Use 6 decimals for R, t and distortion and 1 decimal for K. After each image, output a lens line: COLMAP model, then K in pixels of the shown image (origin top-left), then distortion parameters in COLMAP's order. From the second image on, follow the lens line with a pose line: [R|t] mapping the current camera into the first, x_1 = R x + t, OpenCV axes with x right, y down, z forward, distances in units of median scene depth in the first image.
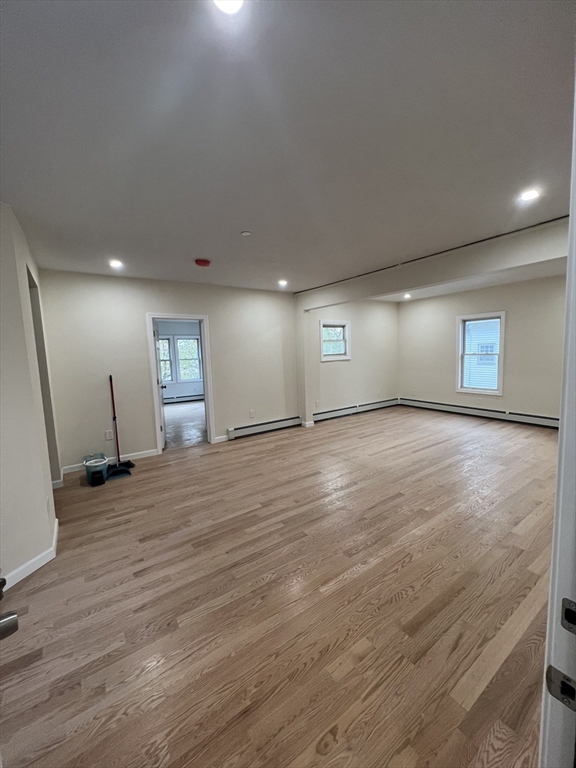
lens RADIAL K [[307.2, 0, 289.1], [0, 307.2, 382.5], [0, 0, 1]] dist [0.000956, 0.000270]
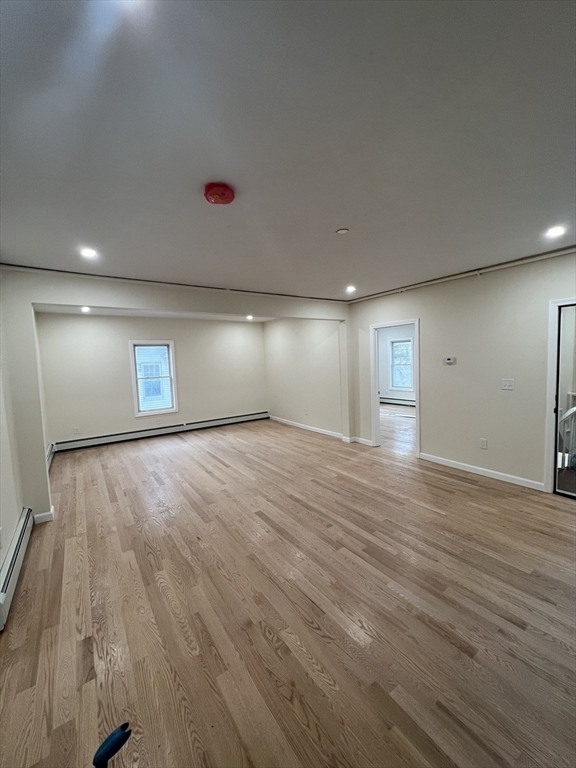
lens RADIAL K [[307.2, 0, 289.1], [0, 307.2, 382.5], [0, 0, 1]] dist [0.000956, 0.000270]
pose [[-0.001312, -0.041796, 0.999125, -0.735008], [0.144447, 0.988640, 0.041547, -0.084179], [-0.989512, 0.144375, 0.004740, 0.863807]]
